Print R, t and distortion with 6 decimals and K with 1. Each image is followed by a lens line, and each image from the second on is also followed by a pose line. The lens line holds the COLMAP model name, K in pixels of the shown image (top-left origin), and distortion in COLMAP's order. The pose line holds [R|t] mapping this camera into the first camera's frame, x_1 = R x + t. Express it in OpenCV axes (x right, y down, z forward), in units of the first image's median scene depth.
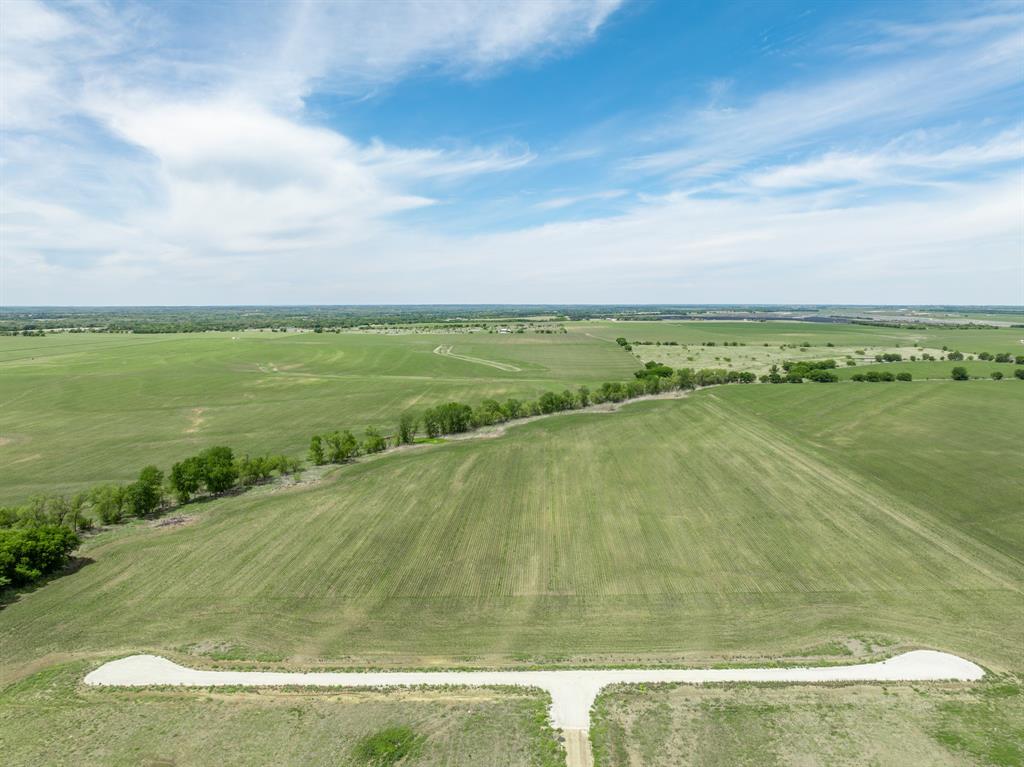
lens RADIAL K [[717.5, 0, 513.4], [0, 717.5, 379.1], [0, 0, 1]] dist [-0.038882, 0.027145]
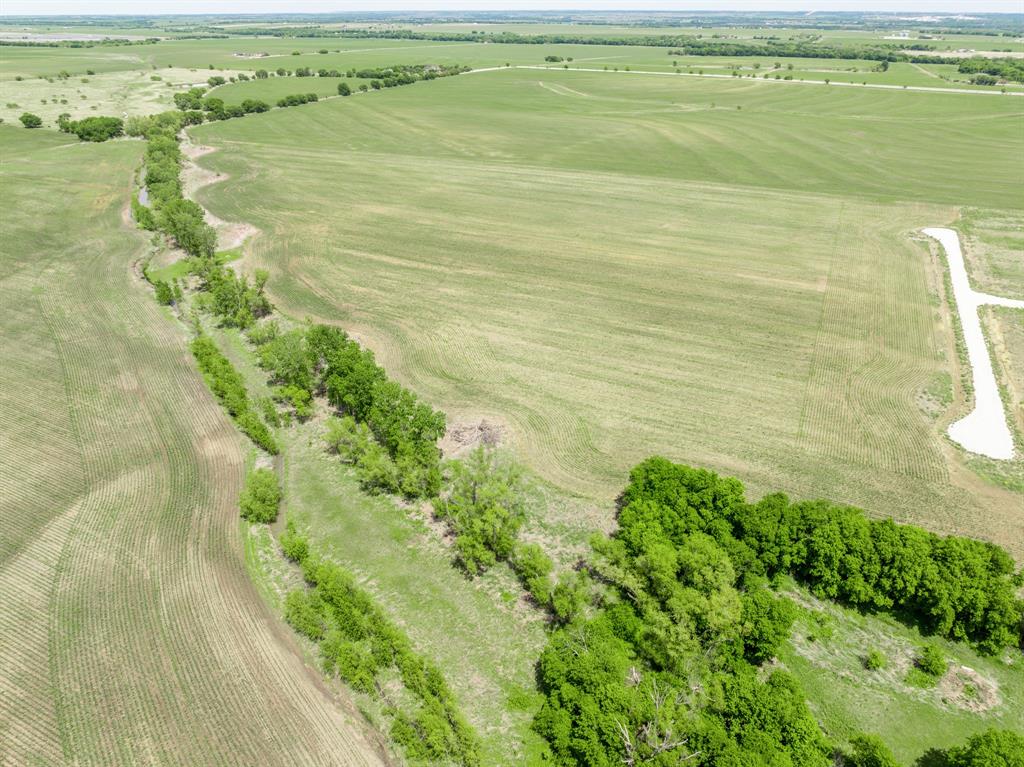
lens RADIAL K [[717.5, 0, 513.4], [0, 717.5, 379.1], [0, 0, 1]] dist [-0.038882, 0.027145]
pose [[0.389923, -0.424524, 0.817153, -1.199027], [0.098280, 0.901509, 0.421452, -0.136238], [-0.915588, -0.084024, 0.393241, 0.896952]]
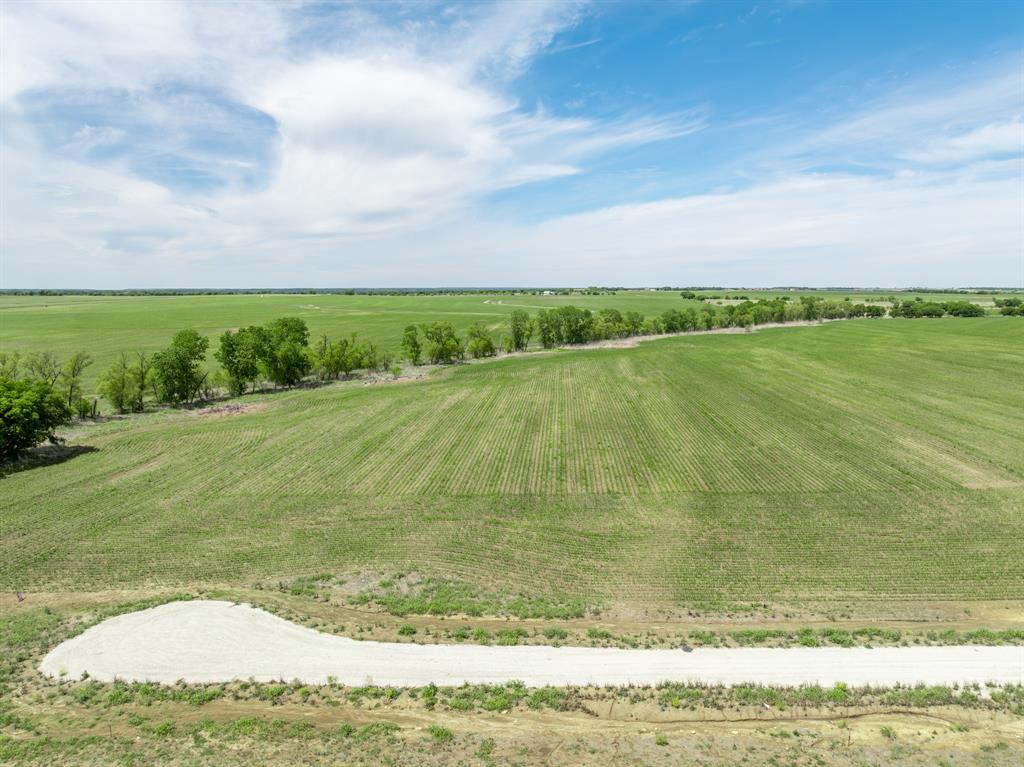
lens RADIAL K [[716.2, 0, 514.1], [0, 716.2, 385.2], [0, 0, 1]] dist [-0.037218, 0.024595]
pose [[0.999729, 0.001561, -0.023236, -0.262606], [-0.000873, 0.999562, 0.029567, 0.198822], [0.023272, -0.029539, 0.999293, 0.474237]]
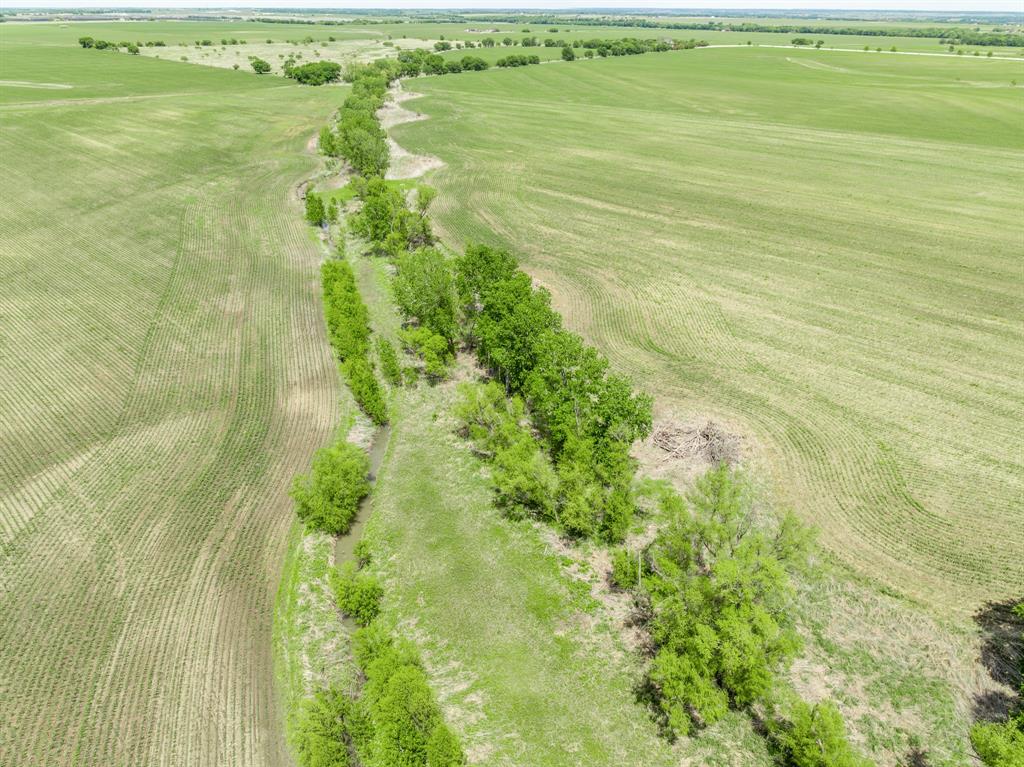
lens RADIAL K [[731.0, 0, 513.7], [0, 731.0, 350.6], [0, 0, 1]] dist [-0.033043, 0.019466]
pose [[0.637619, -0.326302, 0.697832, -0.988093], [0.076701, 0.928251, 0.363961, 0.006566], [-0.766524, -0.178544, 0.616898, 1.047235]]
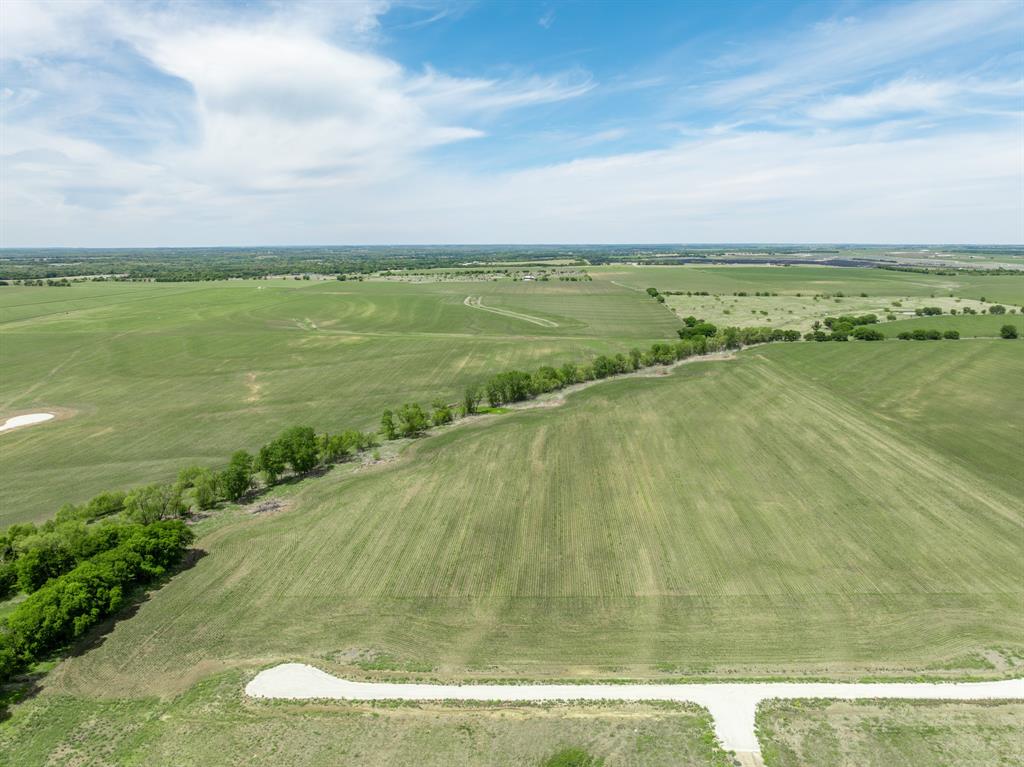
lens RADIAL K [[716.2, 0, 514.1], [0, 716.2, 385.2], [0, 0, 1]] dist [-0.037218, 0.024595]
pose [[0.999898, -0.000398, -0.014272, -0.142741], [0.001701, 0.995816, 0.091367, -0.079207], [0.014176, -0.091382, 0.995715, 0.014161]]
